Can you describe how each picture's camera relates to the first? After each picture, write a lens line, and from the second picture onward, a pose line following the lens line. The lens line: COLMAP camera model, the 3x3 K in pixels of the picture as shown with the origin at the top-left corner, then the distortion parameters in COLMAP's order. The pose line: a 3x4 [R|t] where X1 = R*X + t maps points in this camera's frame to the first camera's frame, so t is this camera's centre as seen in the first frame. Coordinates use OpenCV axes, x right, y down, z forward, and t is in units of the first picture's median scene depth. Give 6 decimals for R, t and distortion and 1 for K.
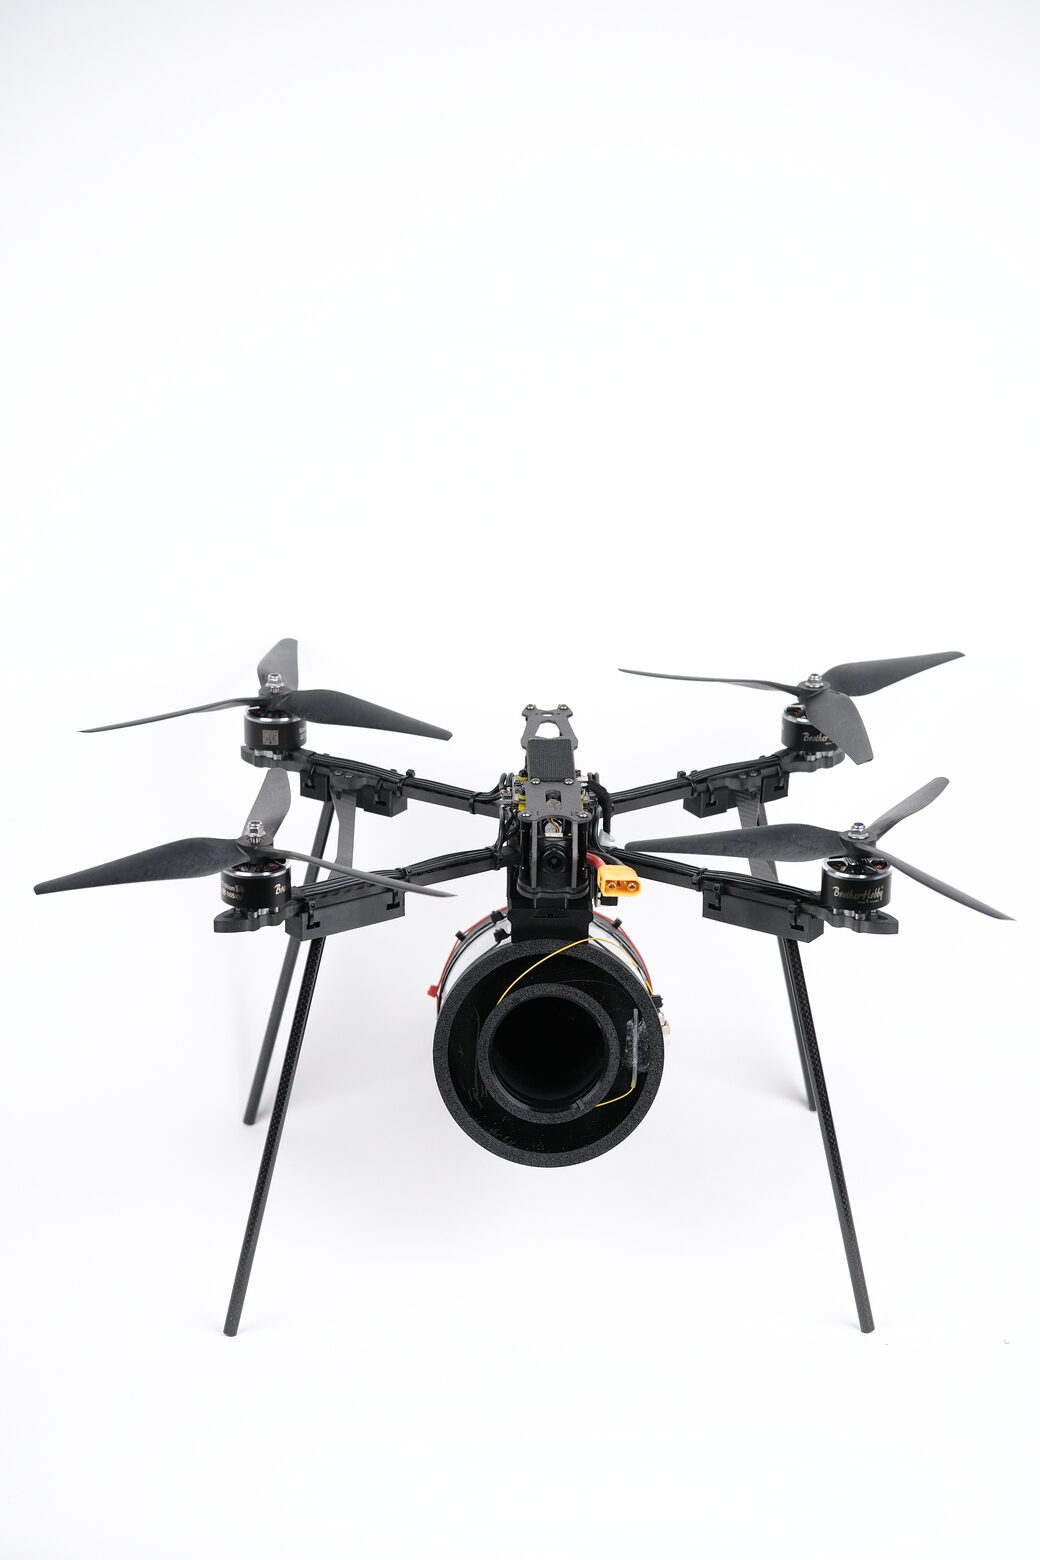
lens RADIAL K [[3649.3, 0, 520.0], [0, 3649.3, 780.0], [0, 0, 1]] dist [0.083467, 0.397648]
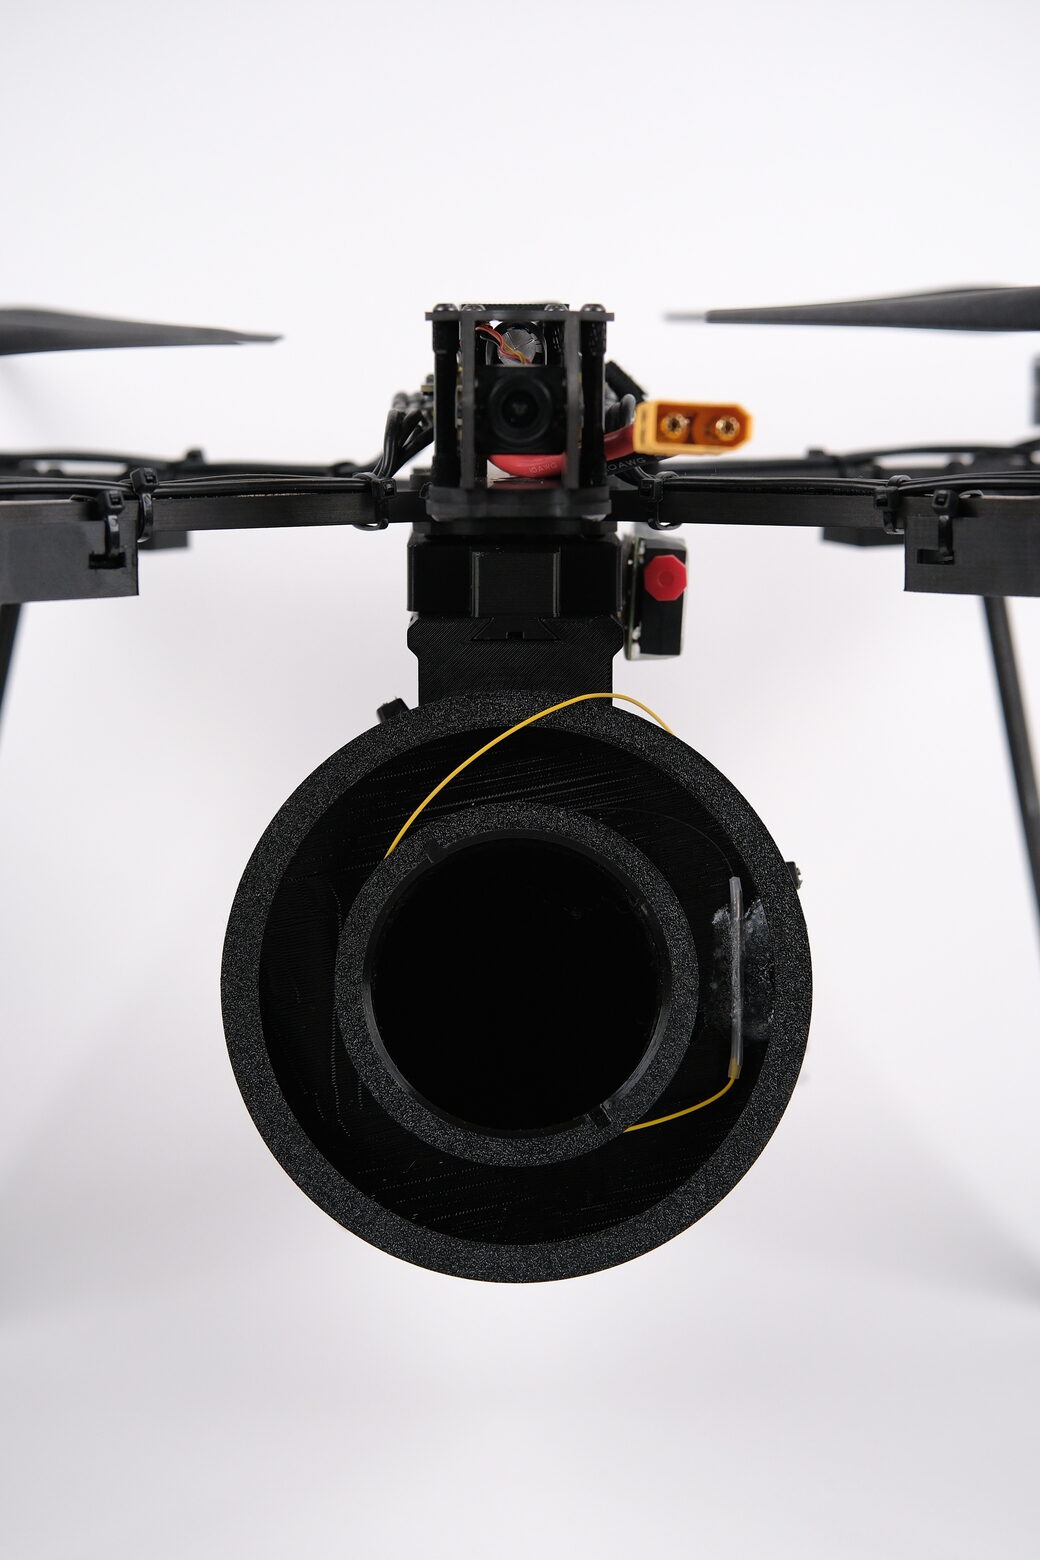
lens RADIAL K [[3649.3, 0, 520.0], [0, 3649.3, 780.0], [0, 0, 1]] dist [0.083467, 0.397648]
pose [[0.999872, -0.015786, 0.002492, 0.007478], [0.015946, 0.975072, -0.221316, 0.139263], [0.001064, 0.221327, 0.975199, 0.608093]]
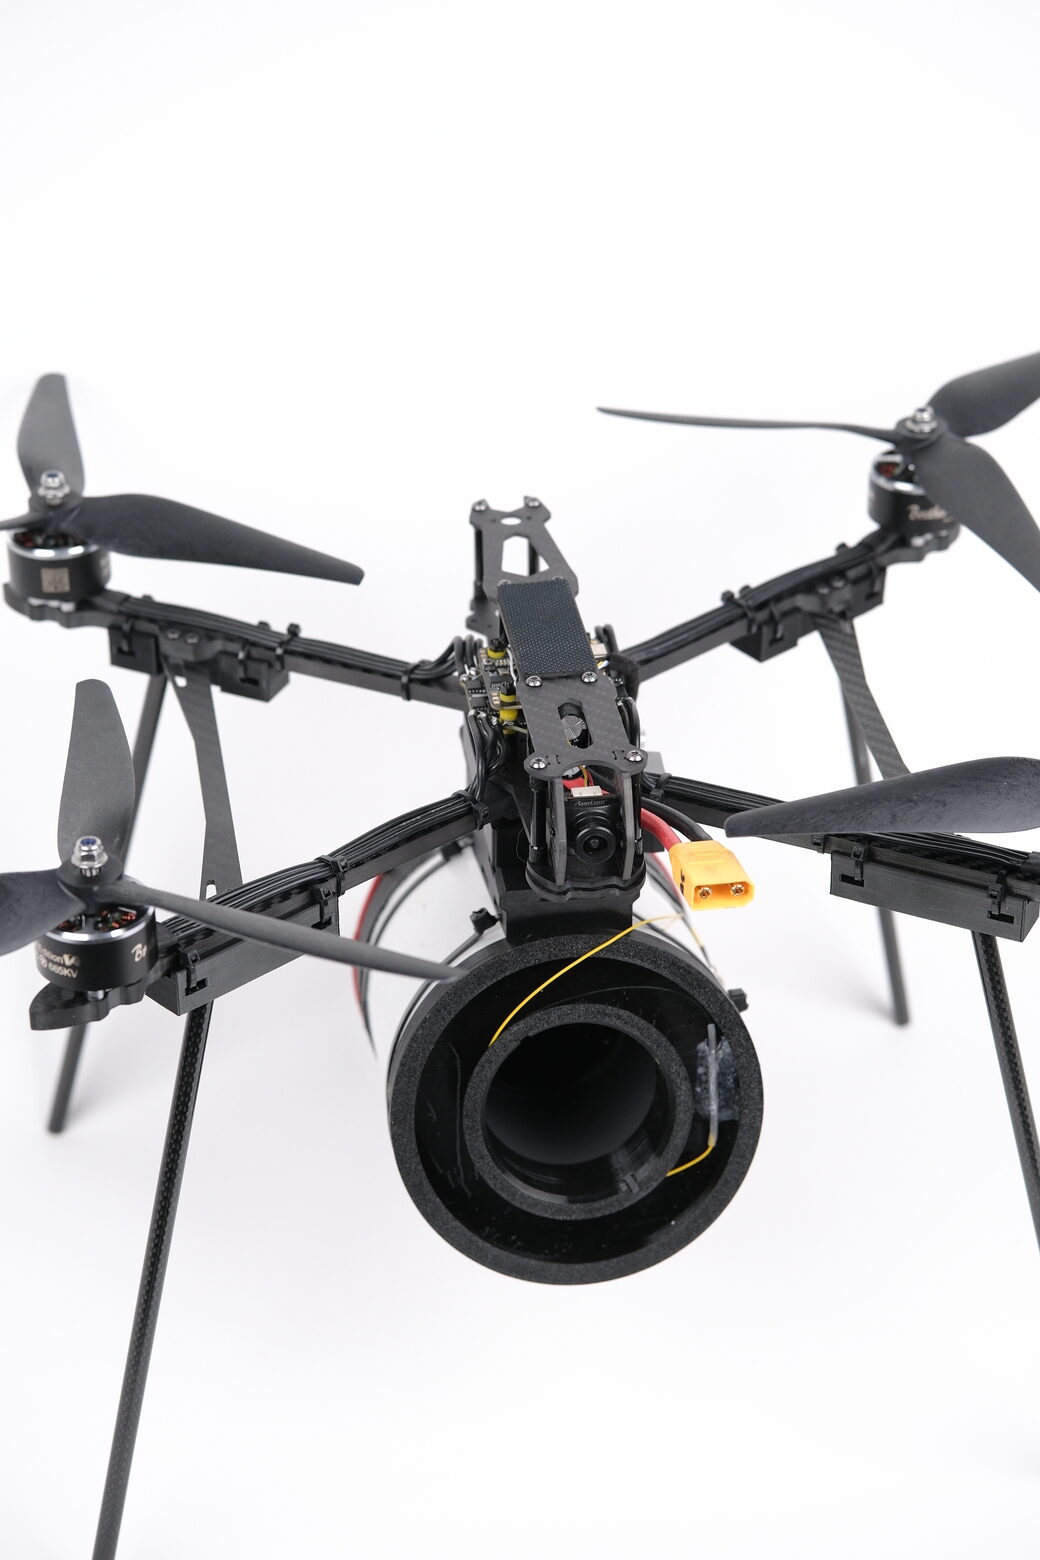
lens RADIAL K [[3649.3, 0, 520.0], [0, 3649.3, 780.0], [0, 0, 1]] dist [0.083467, 0.397648]
pose [[0.991630, -0.079871, 0.101441, -0.059107], [0.058232, 0.977914, 0.200733, -0.102453], [-0.115233, -0.193146, 0.974380, 0.410697]]
